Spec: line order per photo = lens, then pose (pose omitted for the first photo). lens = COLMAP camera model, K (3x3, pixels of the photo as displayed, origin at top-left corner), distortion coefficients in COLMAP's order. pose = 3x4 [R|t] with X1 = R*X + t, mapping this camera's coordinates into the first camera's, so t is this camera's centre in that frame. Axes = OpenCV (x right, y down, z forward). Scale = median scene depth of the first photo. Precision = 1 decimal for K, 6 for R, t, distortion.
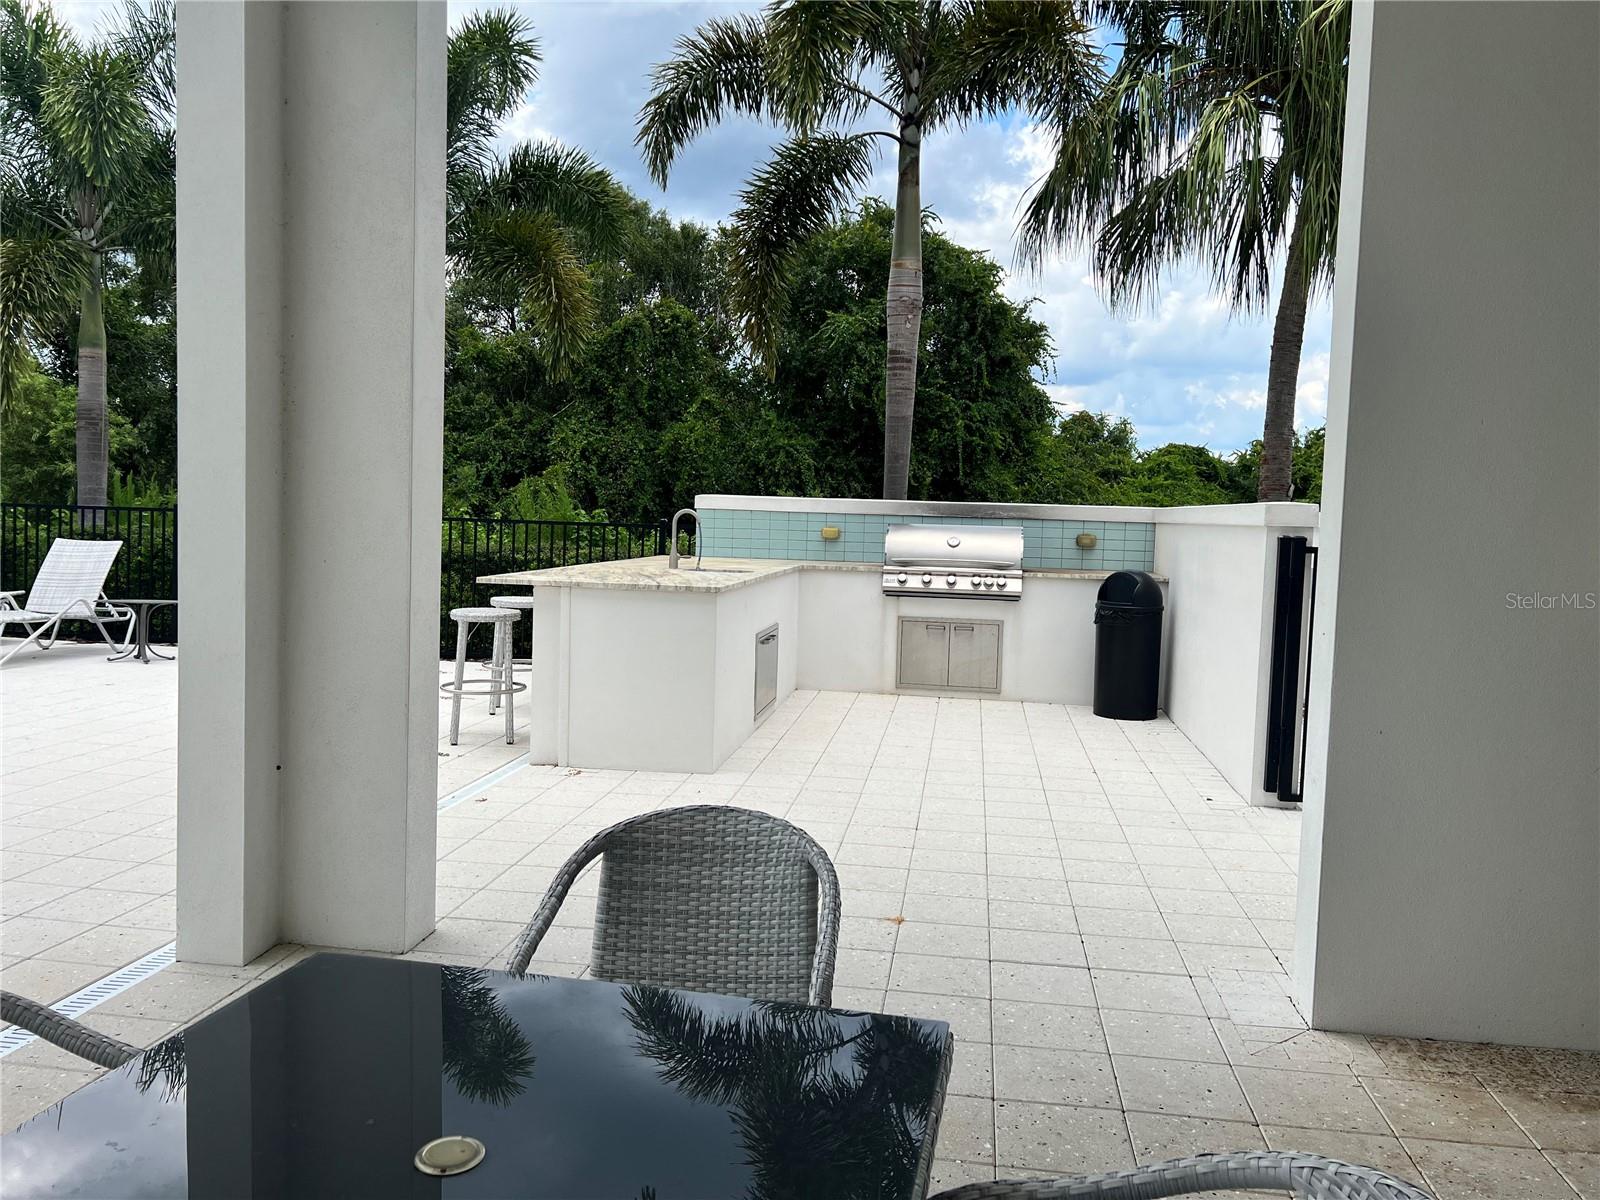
lens RADIAL K [[1205.9, 0, 799.4], [0, 1205.9, 600.7], [0, 0, 1]] dist [0.010850, 0.002574]
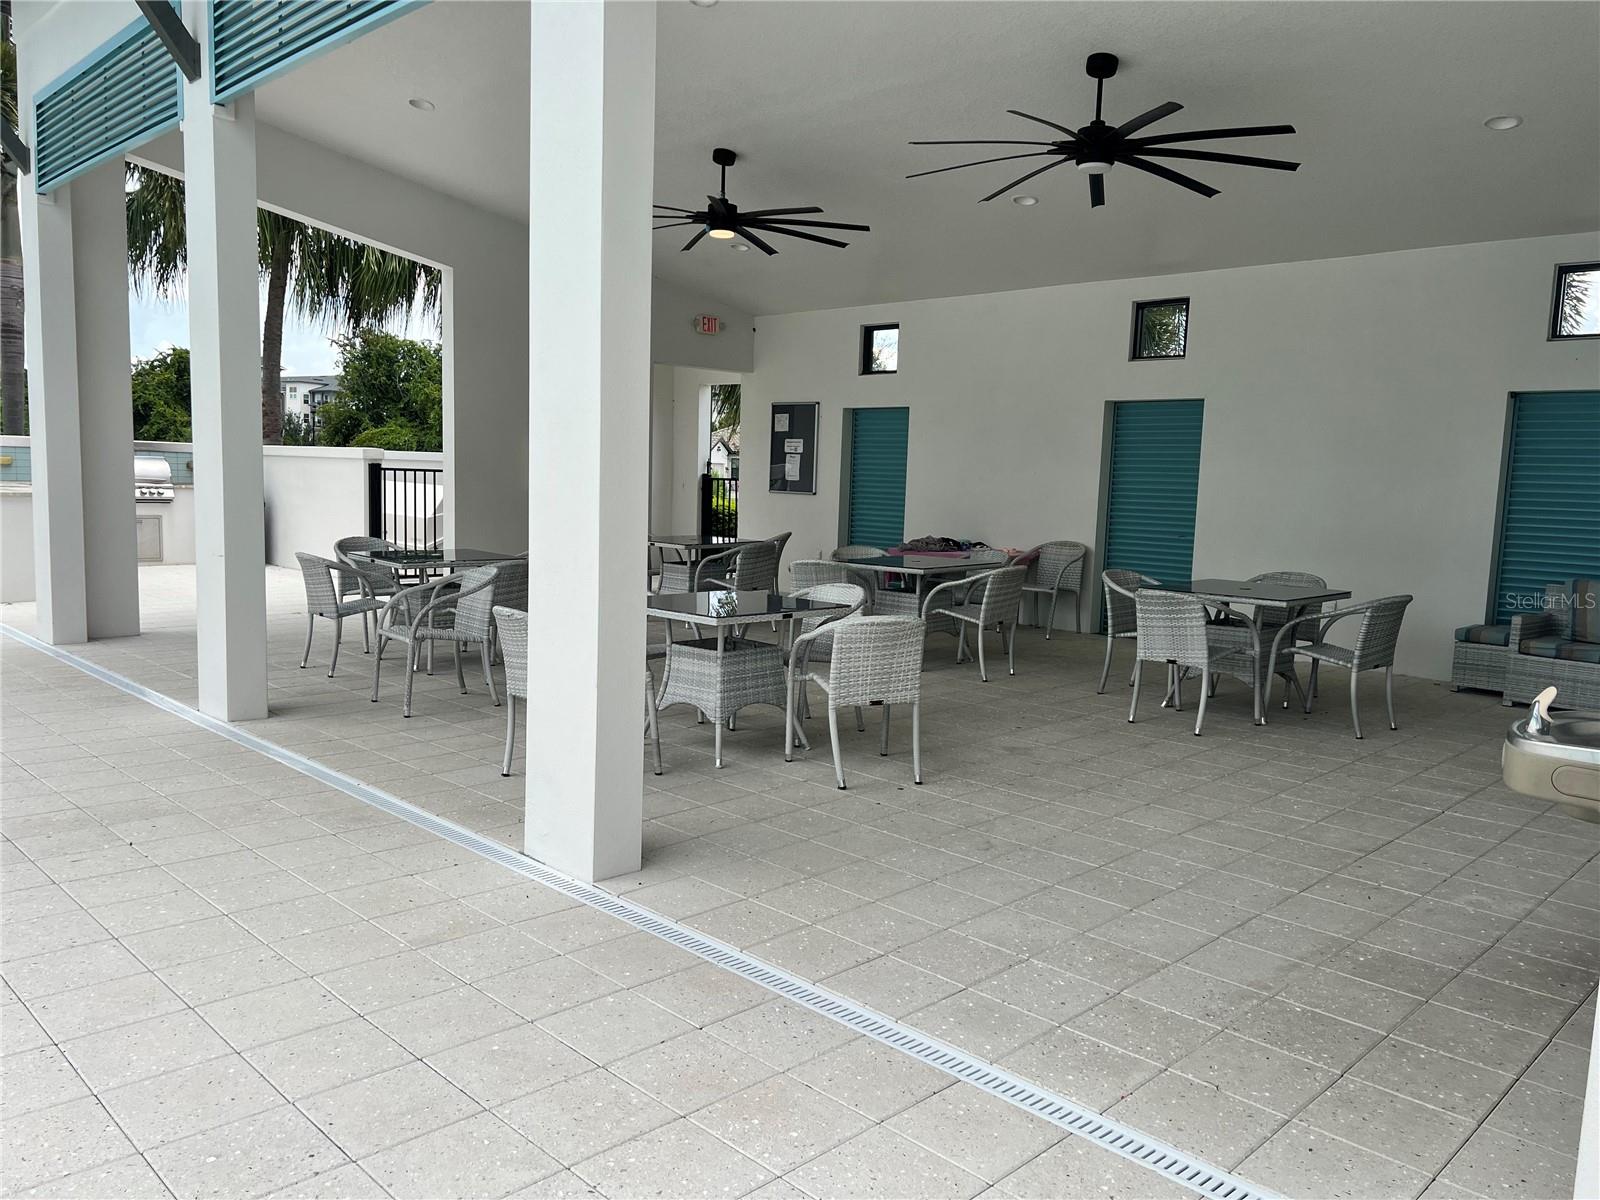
lens RADIAL K [[1205.9, 0, 797.3], [0, 1205.9, 607.1], [0, 0, 1]] dist [0.010850, 0.002574]
pose [[0.596312, -0.096872, 0.796886, -0.634307], [0.044063, 0.995145, 0.088000, 0.034208], [-0.801542, -0.017362, 0.597686, -0.665629]]
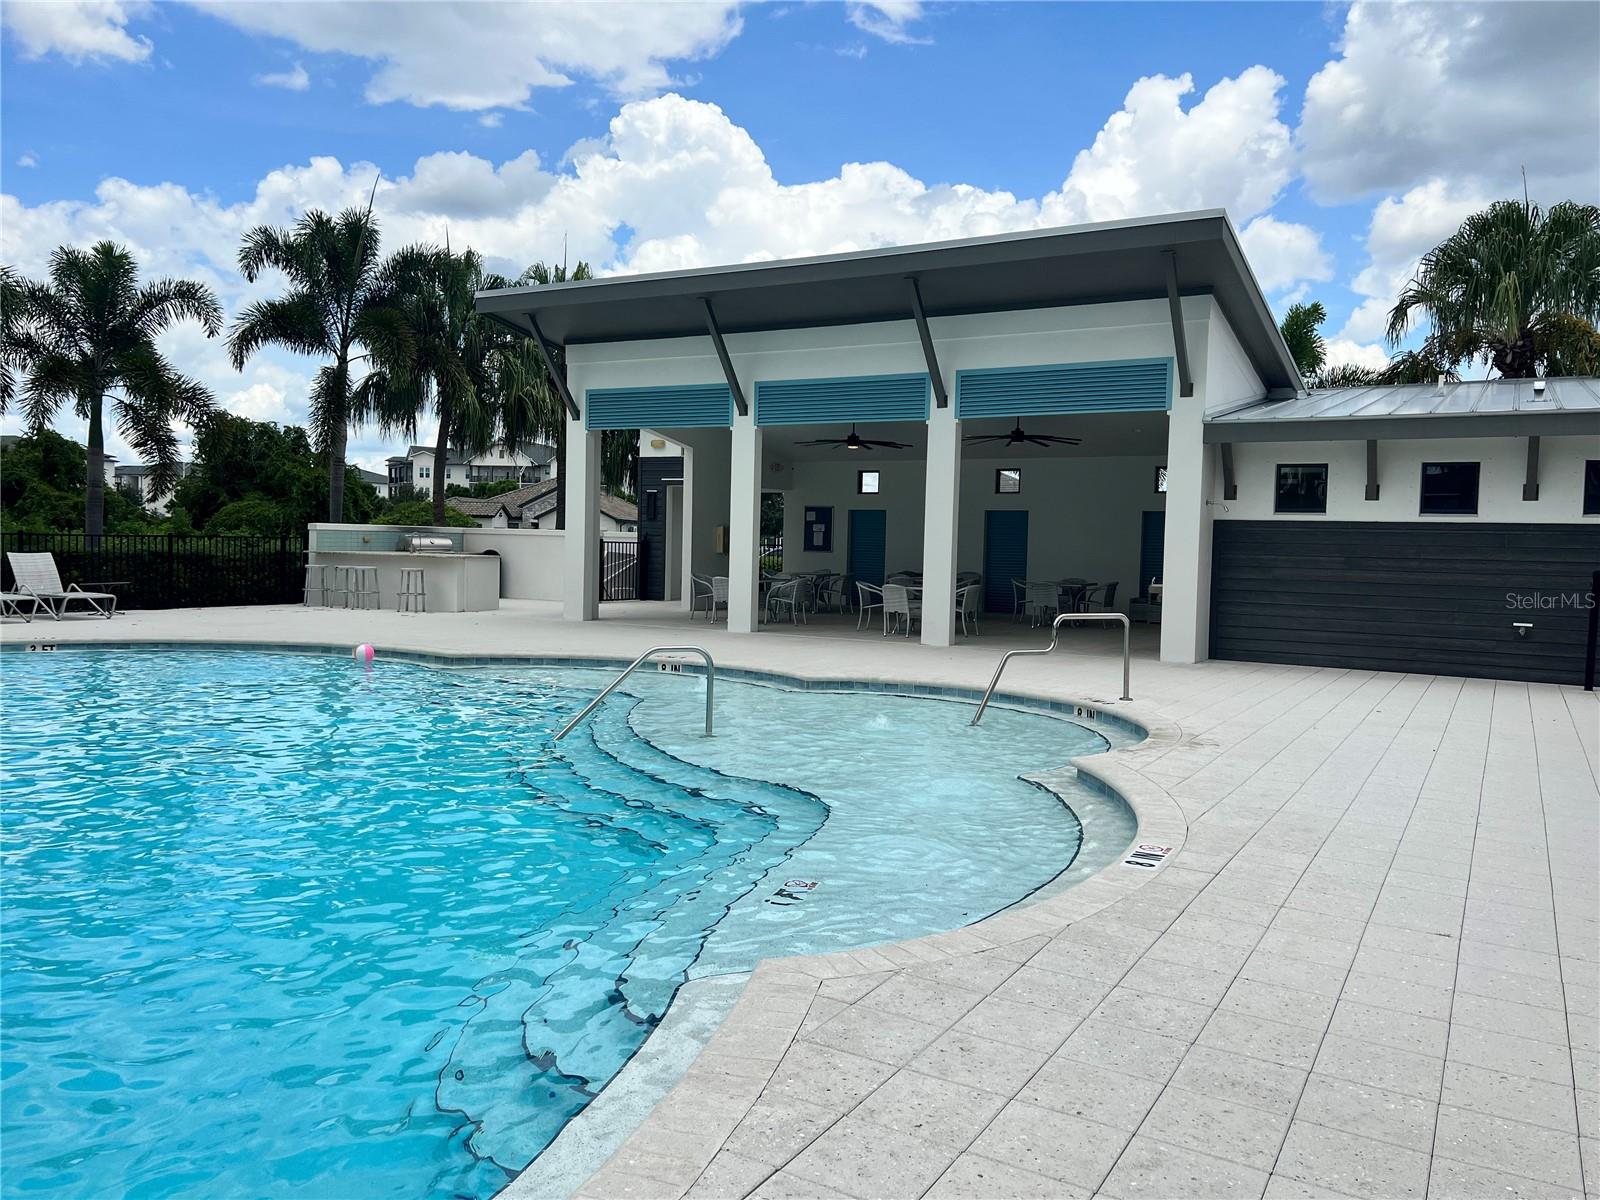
lens RADIAL K [[1205.9, 0, 801.4], [0, 1205.9, 597.1], [0, 0, 1]] dist [0.010850, 0.002574]
pose [[0.376210, -0.064016, 0.924320, -1.006570], [0.058903, 0.997245, 0.045092, 0.025866], [-0.924660, 0.037481, 0.378945, -0.706517]]
